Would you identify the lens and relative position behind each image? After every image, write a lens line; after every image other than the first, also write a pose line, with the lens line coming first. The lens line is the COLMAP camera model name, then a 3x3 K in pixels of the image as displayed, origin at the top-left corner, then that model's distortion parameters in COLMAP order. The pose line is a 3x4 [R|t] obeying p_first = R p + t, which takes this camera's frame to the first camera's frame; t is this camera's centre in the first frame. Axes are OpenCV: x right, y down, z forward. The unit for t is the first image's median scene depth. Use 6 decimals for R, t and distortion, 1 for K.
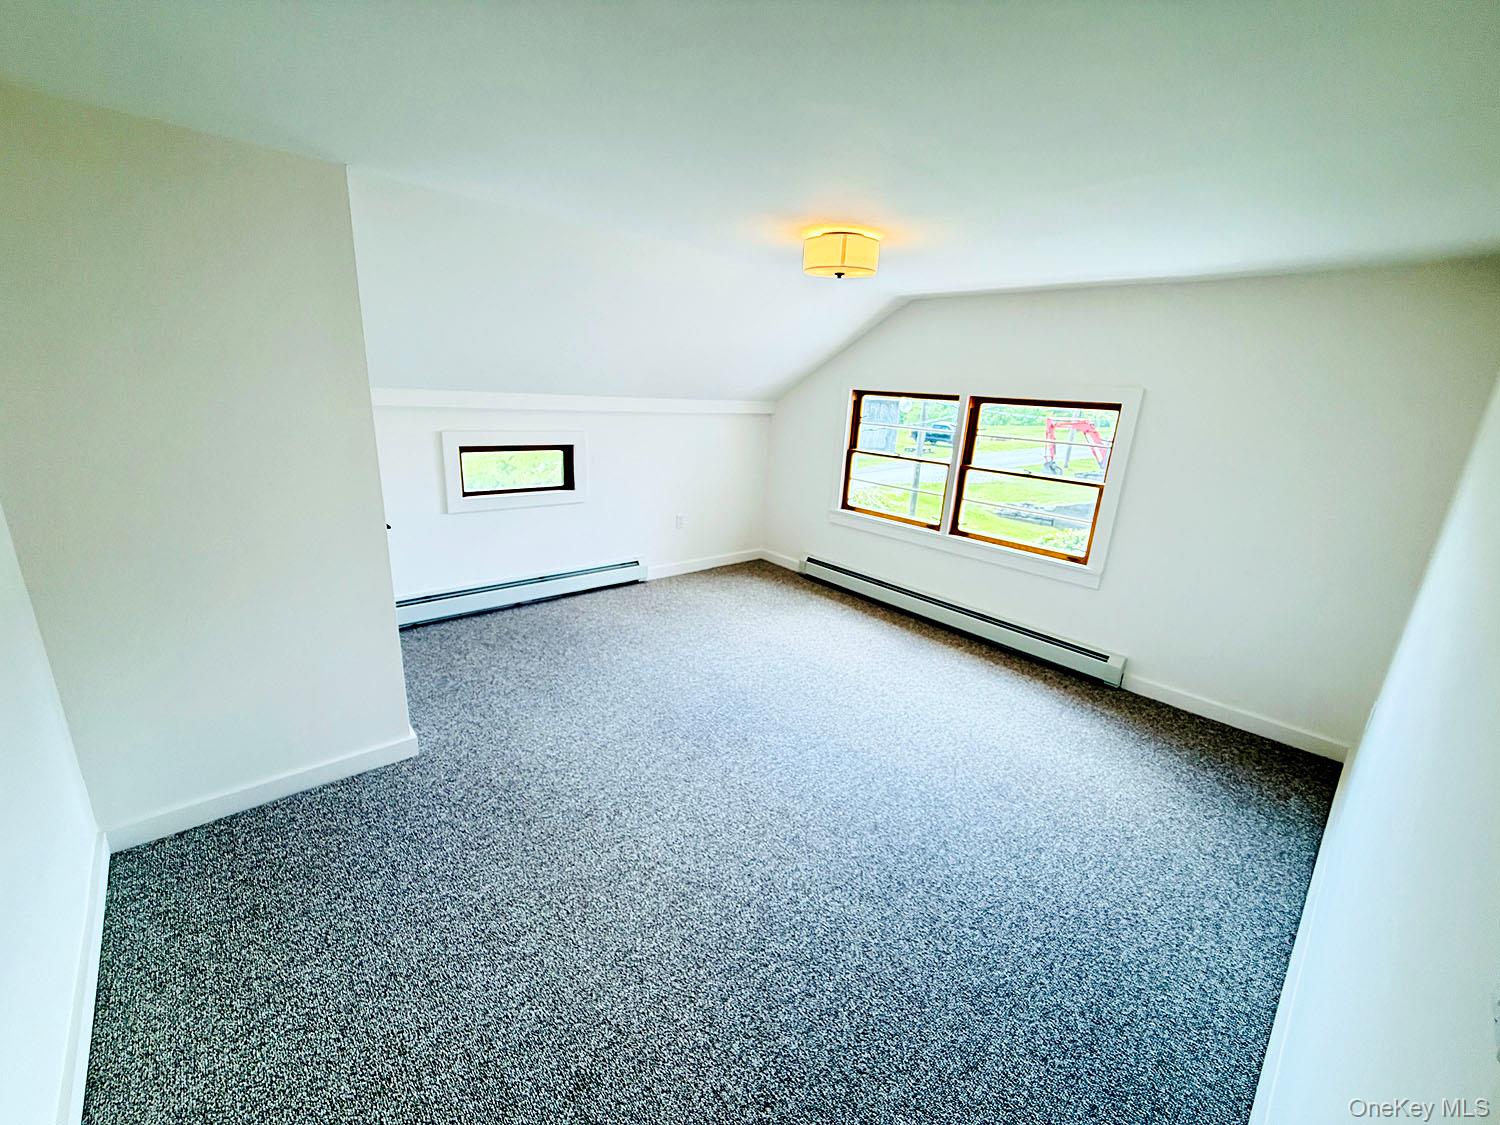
lens RADIAL K [[599.9, 0, 746.4], [0, 599.9, 558.7], [0, 0, 1]] dist [0.000275, -0.000308]
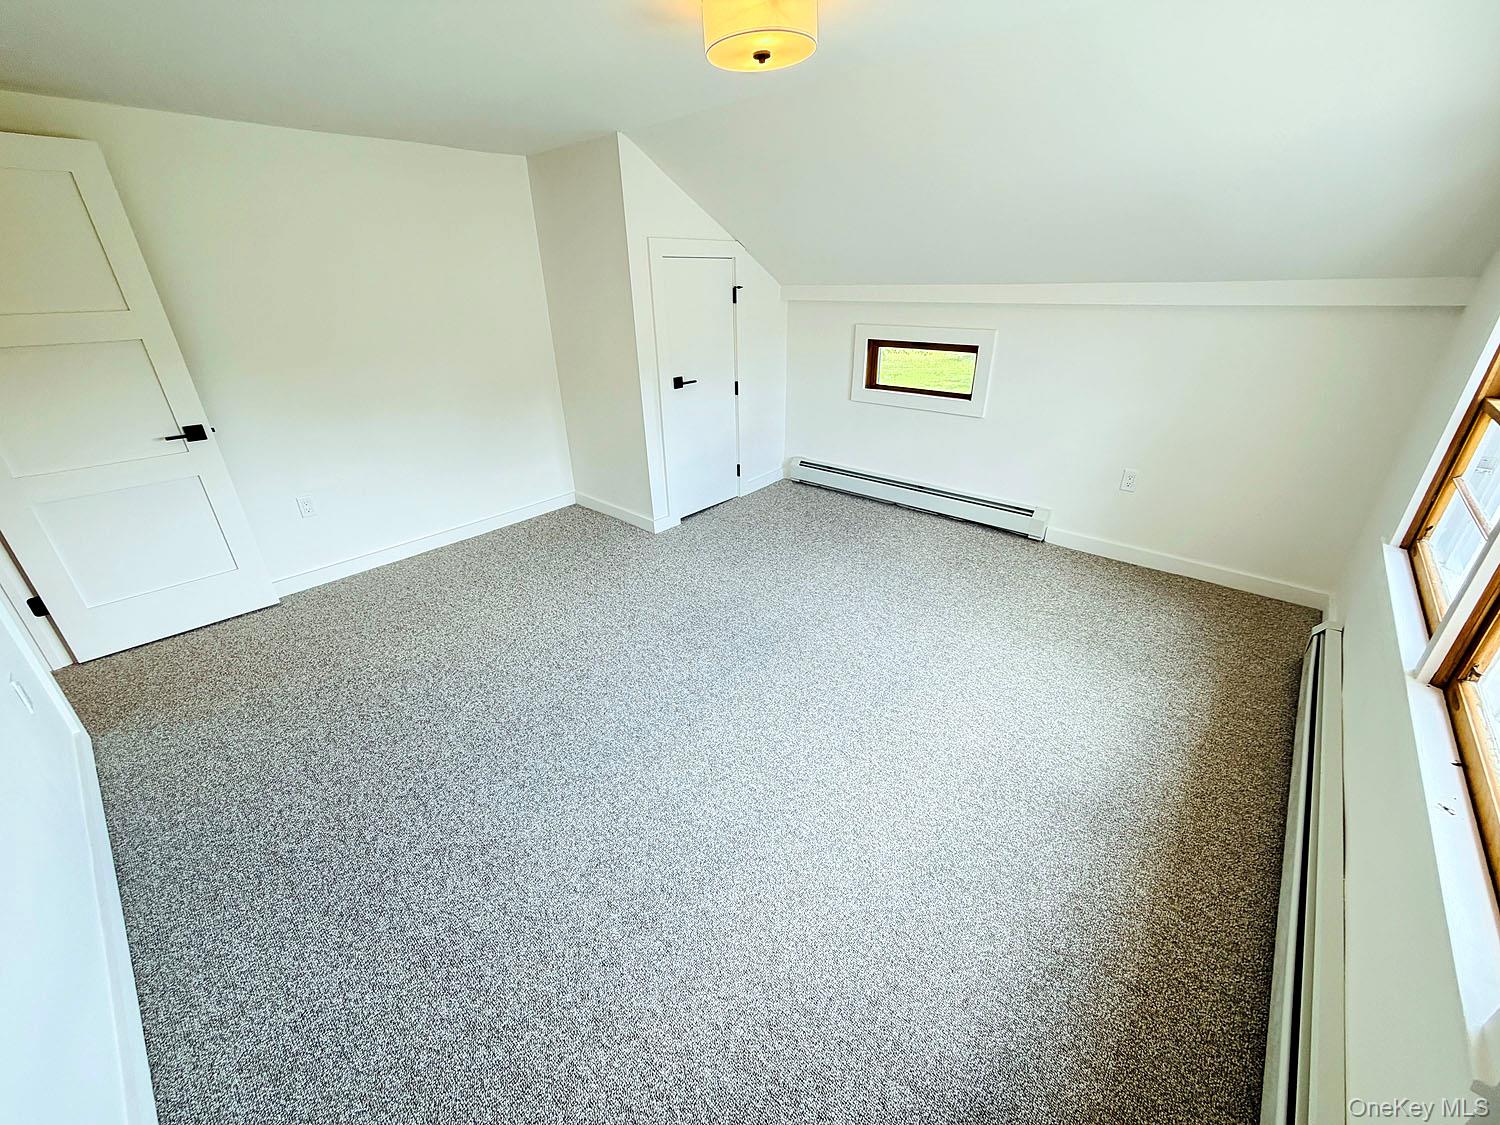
lens RADIAL K [[599.9, 0, 746.4], [0, 599.9, 558.7], [0, 0, 1]] dist [0.000275, -0.000308]
pose [[0.104486, 0.367702, -0.924055, 0.562619], [-0.252795, 0.908443, 0.332905, -0.113855], [0.961861, 0.198812, 0.187873, 0.573107]]
